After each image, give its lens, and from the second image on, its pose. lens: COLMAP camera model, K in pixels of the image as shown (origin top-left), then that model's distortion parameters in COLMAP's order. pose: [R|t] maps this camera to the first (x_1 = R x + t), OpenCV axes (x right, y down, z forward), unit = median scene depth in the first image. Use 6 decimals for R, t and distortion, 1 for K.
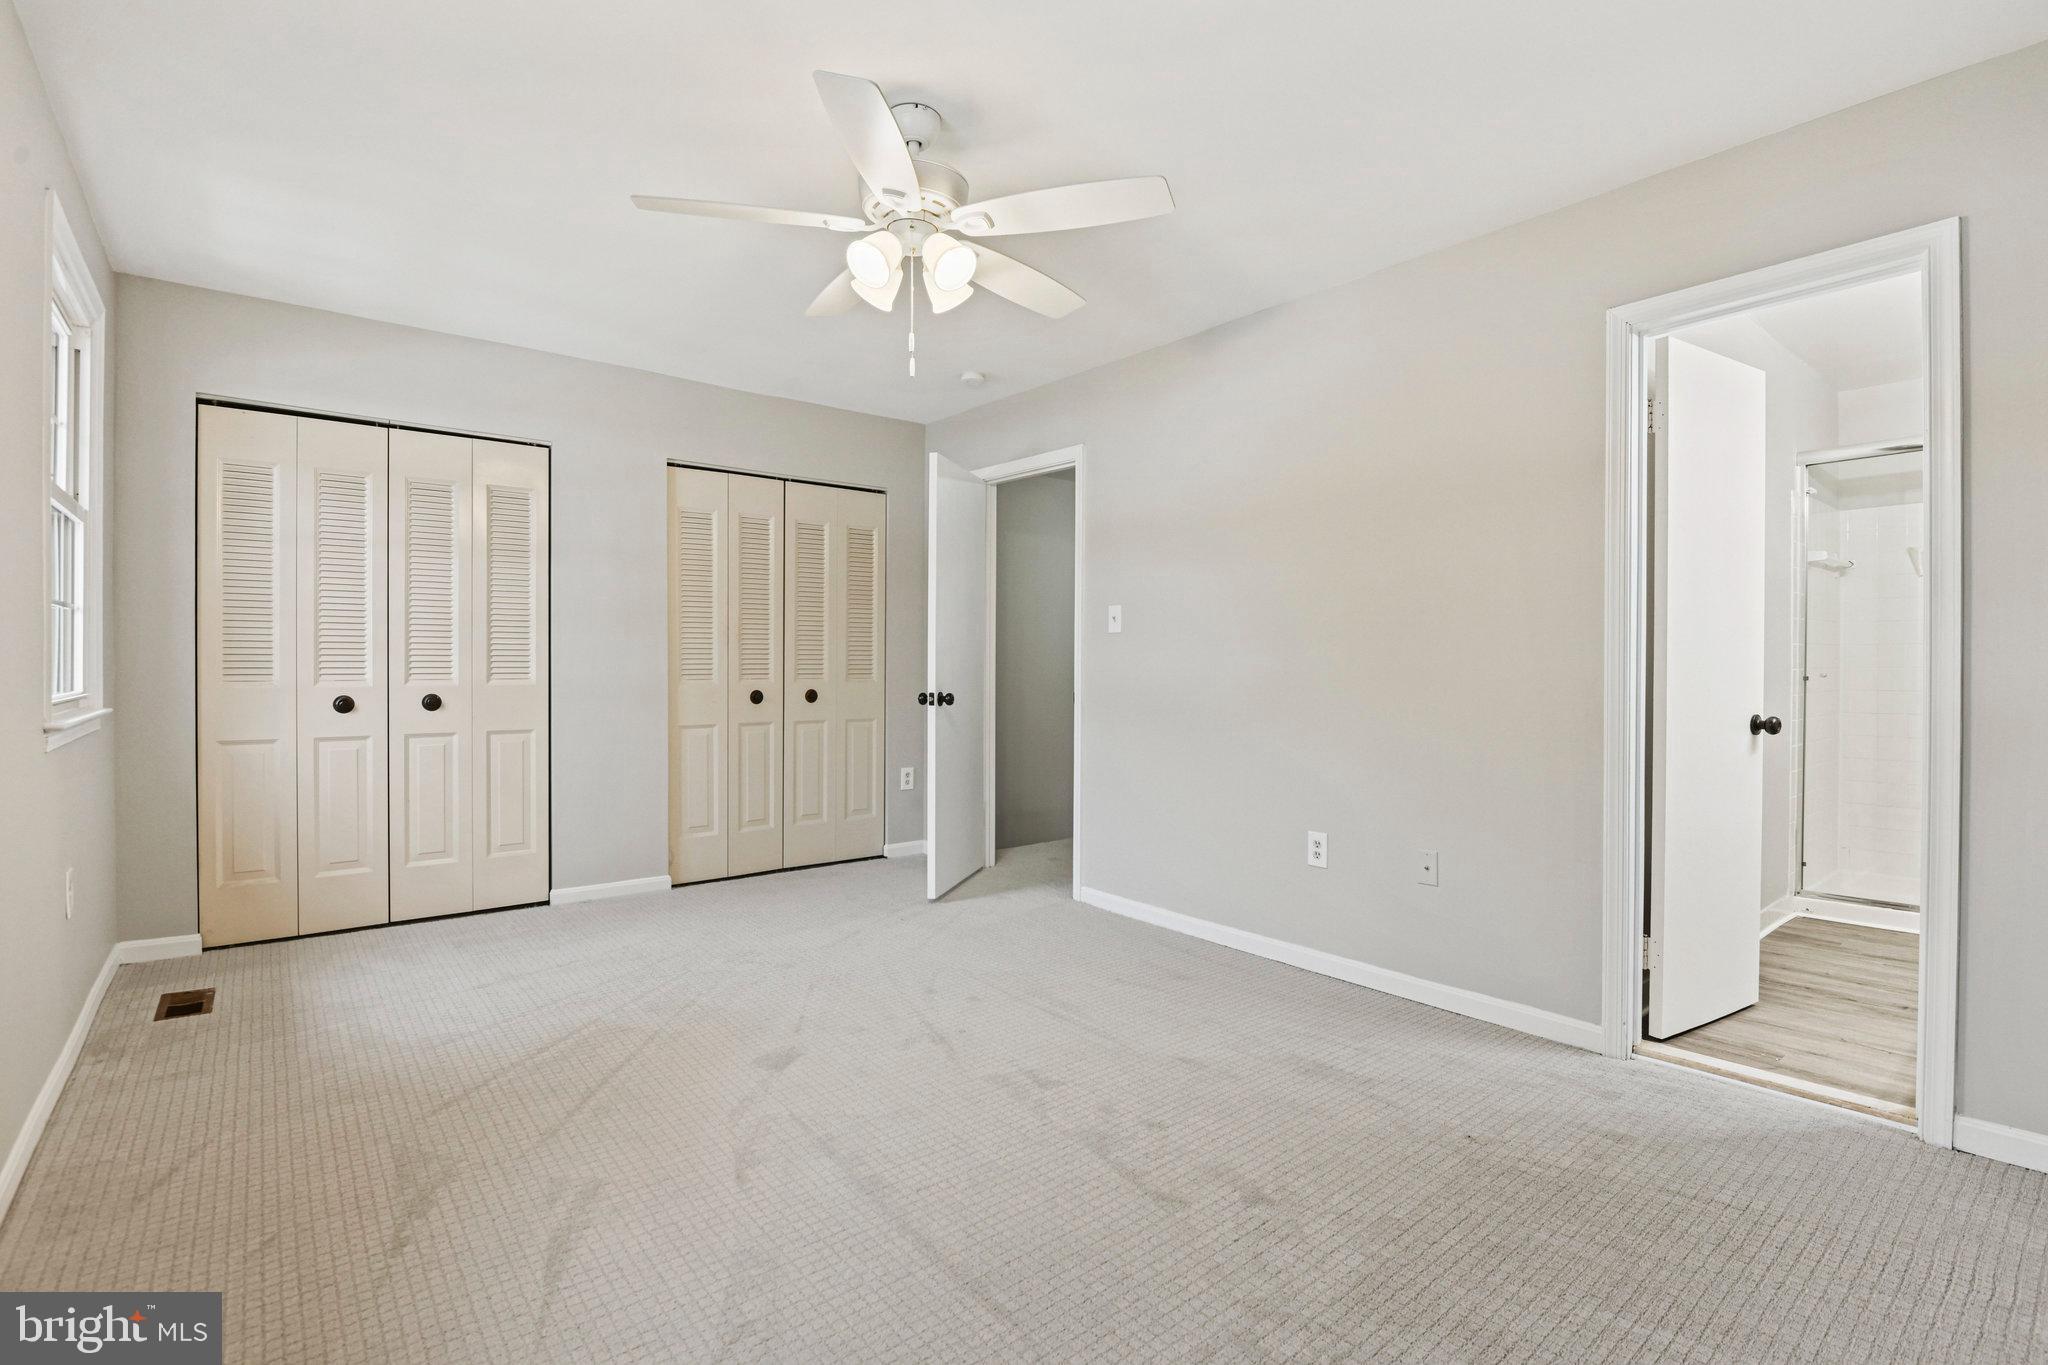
lens RADIAL K [[950.5, 0, 1025.5], [0, 950.5, 672.3], [0, 0, 1]] dist [-0.025745, -0.000740]
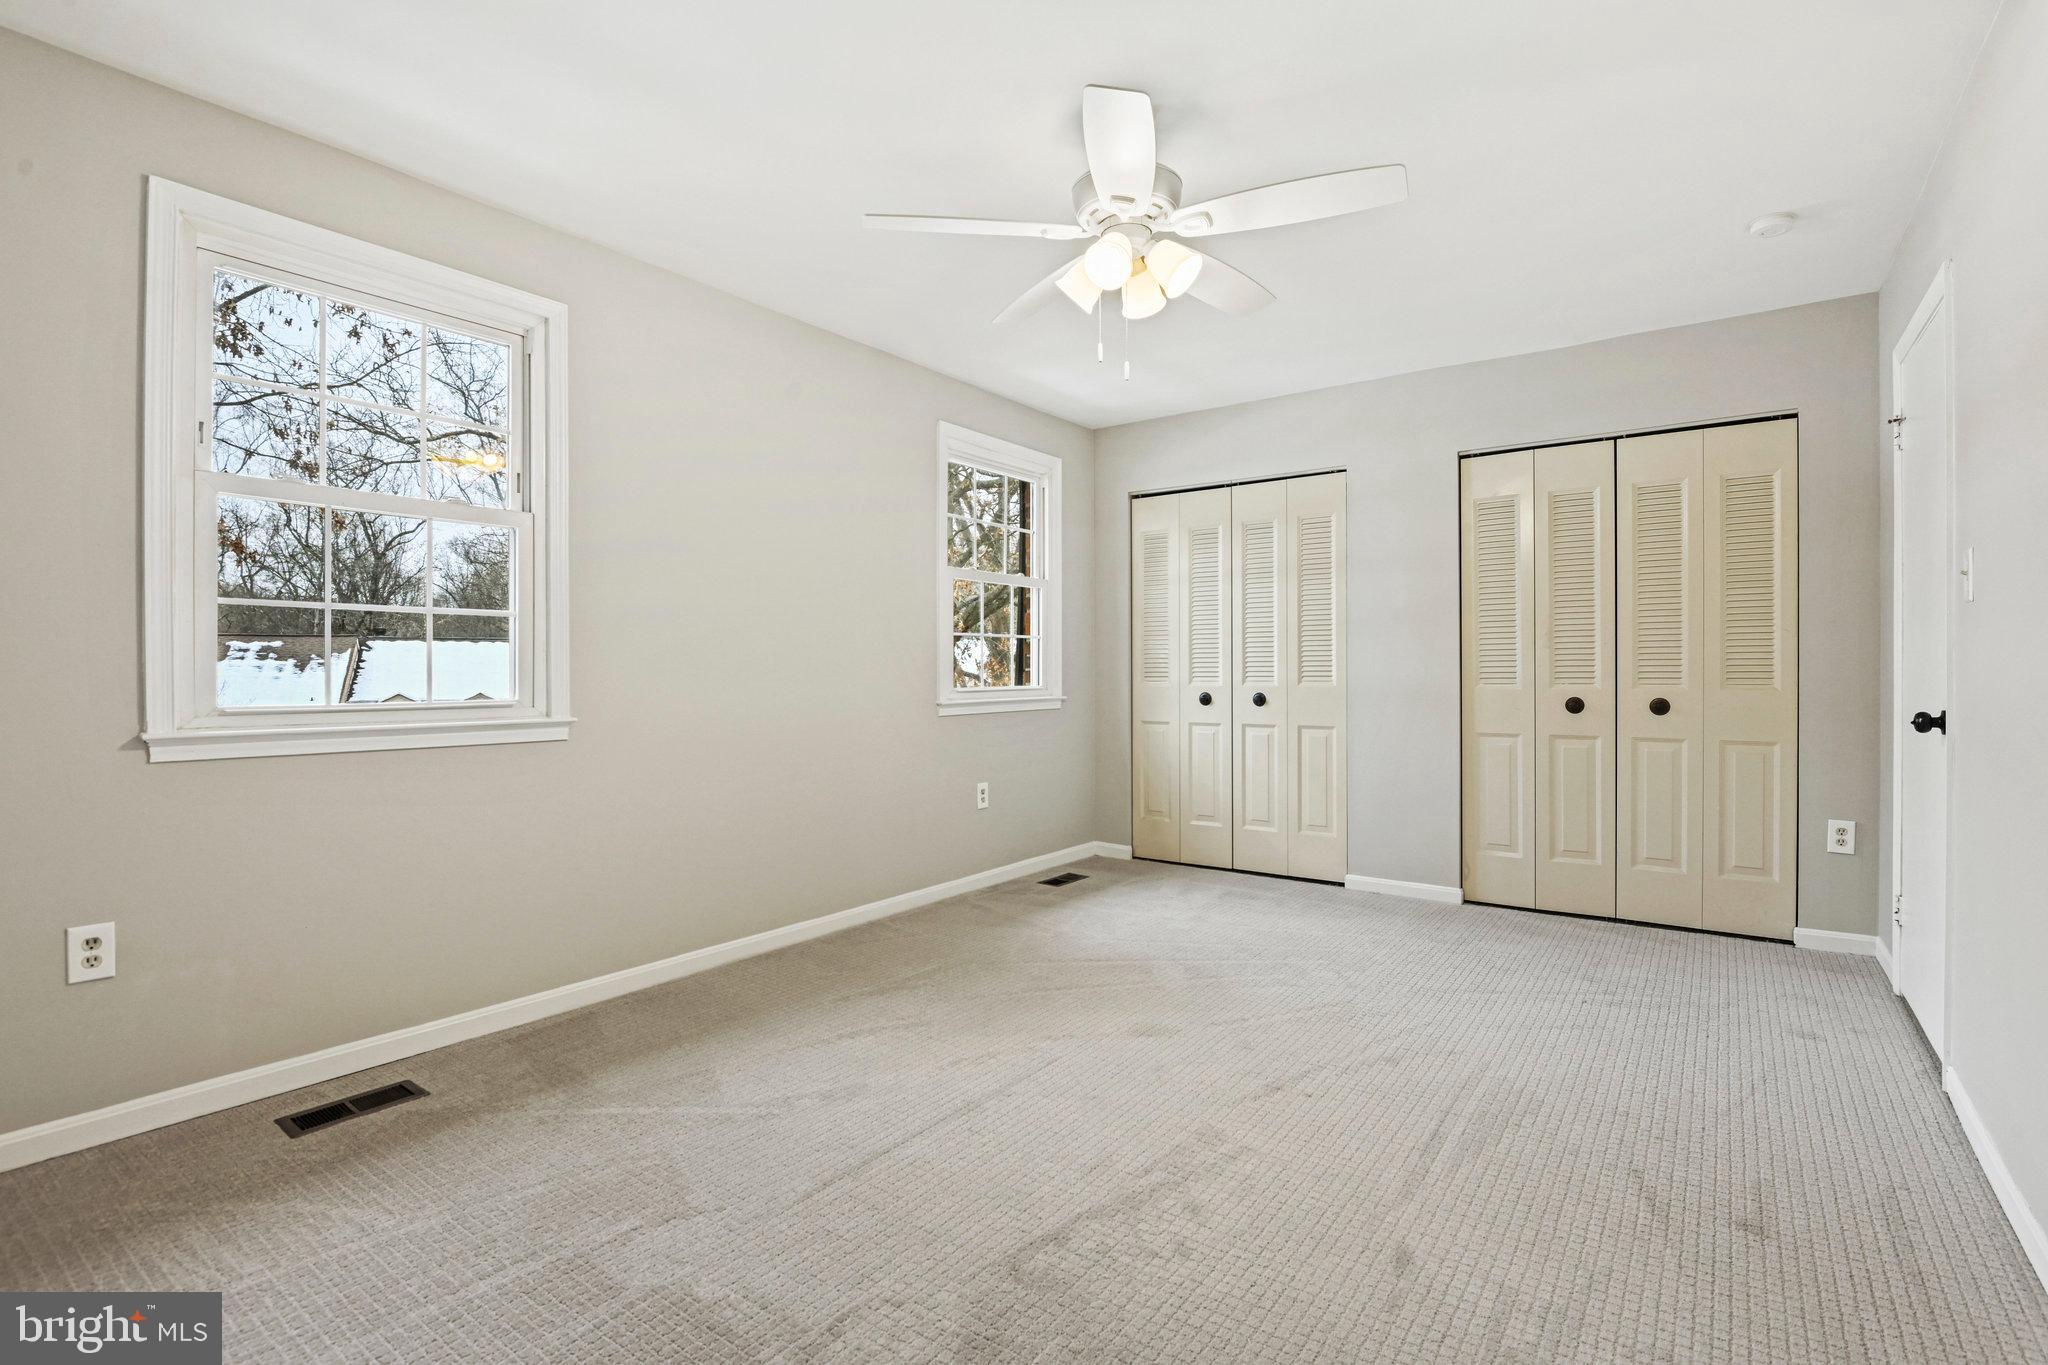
lens RADIAL K [[950.5, 0, 1021.2], [0, 950.5, 683.3], [0, 0, 1]] dist [-0.025745, -0.000740]
pose [[0.237927, 0.009719, -0.971234, 0.443186], [-0.001275, 0.999952, 0.009694, -0.001047], [0.971282, -0.001068, 0.237928, 0.345709]]
